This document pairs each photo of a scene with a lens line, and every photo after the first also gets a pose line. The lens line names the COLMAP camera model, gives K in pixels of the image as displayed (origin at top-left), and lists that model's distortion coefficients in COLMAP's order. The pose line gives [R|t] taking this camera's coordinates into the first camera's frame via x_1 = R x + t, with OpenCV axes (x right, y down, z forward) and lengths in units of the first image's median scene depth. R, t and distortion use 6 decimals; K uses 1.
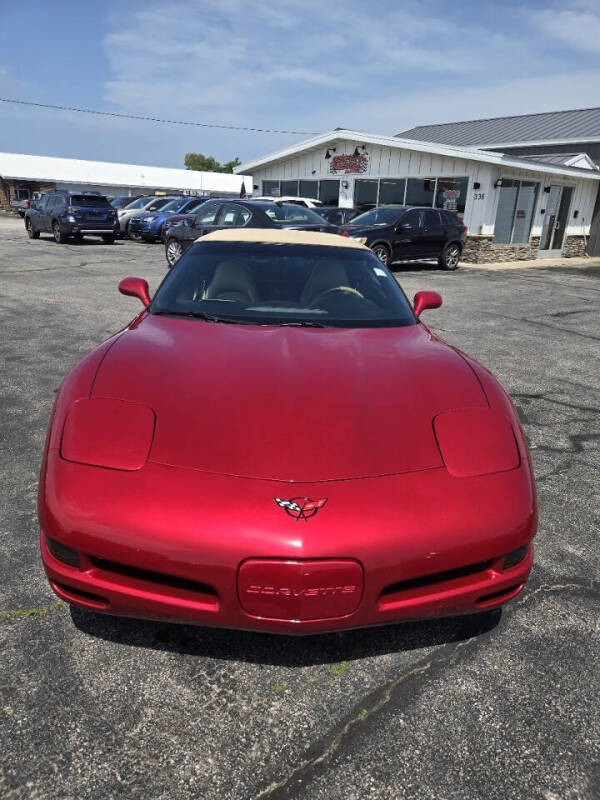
lens RADIAL K [[541.7, 0, 301.9], [0, 541.7, 395.2], [0, 0, 1]] dist [0.064553, -0.059162]
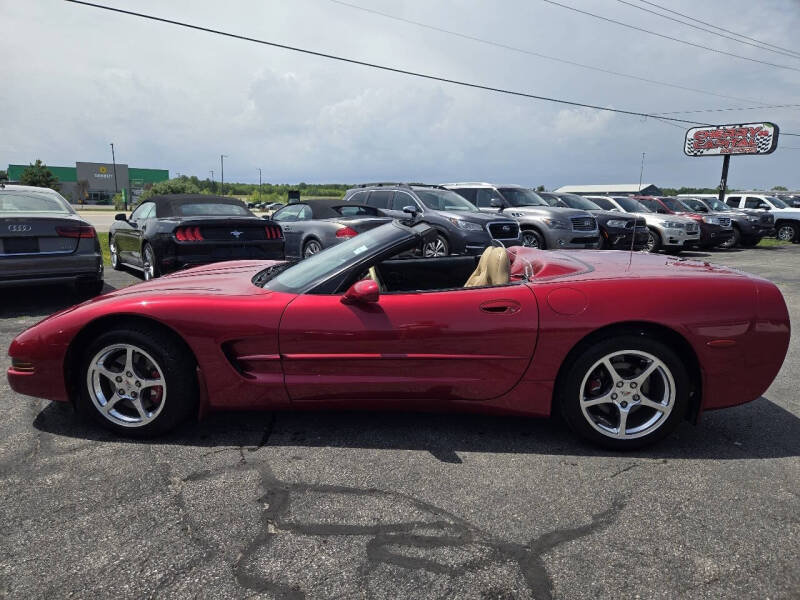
lens RADIAL K [[541.7, 0, 396.4], [0, 541.7, 300.1], [0, 0, 1]] dist [0.064553, -0.059162]
pose [[-0.093583, 0.132520, -0.986753, 0.236451], [-0.337085, 0.928351, 0.156646, -0.070487], [0.936811, 0.347279, -0.042207, 0.253358]]
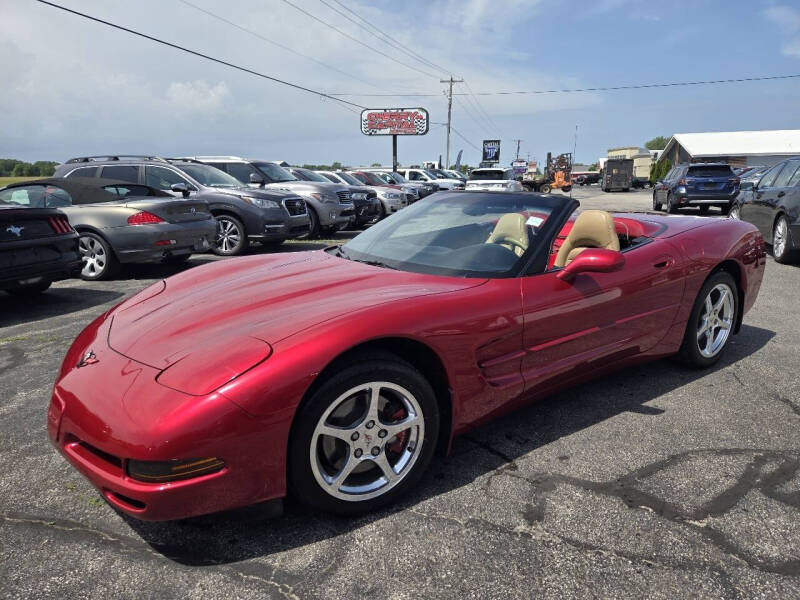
lens RADIAL K [[539.0, 0, 400.0], [0, 539.0, 300.0], [0, 0, 1]] dist [0.067896, -0.056794]
pose [[0.537865, 0.133030, -0.832469, 0.167744], [-0.234202, 0.972180, 0.004036, -0.015252], [0.809846, 0.192795, 0.554058, 0.089175]]
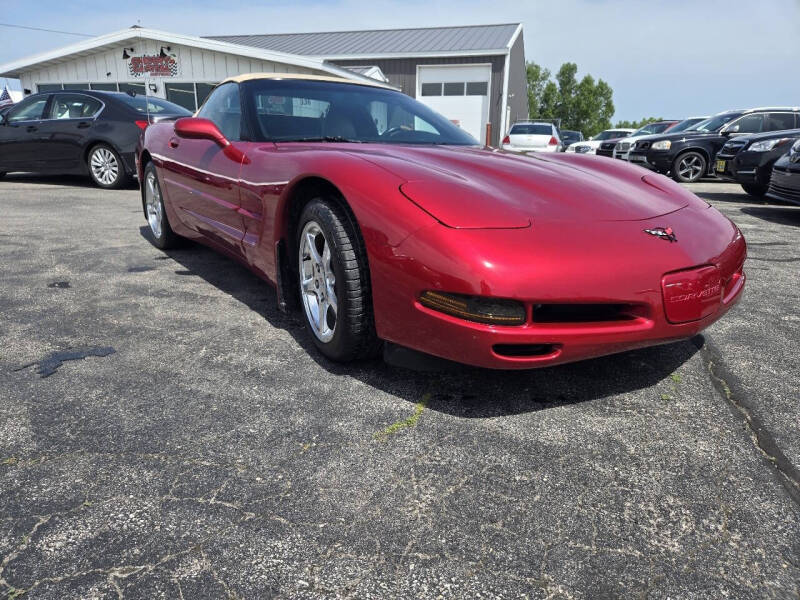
lens RADIAL K [[542.6, 0, 399.0], [0, 542.6, 304.3], [0, 0, 1]] dist [0.065851, -0.060832]
pose [[0.849003, -0.176885, 0.497902, -0.112289], [0.187081, 0.981892, 0.029825, 0.021816], [-0.494161, 0.067826, 0.866721, 0.028280]]
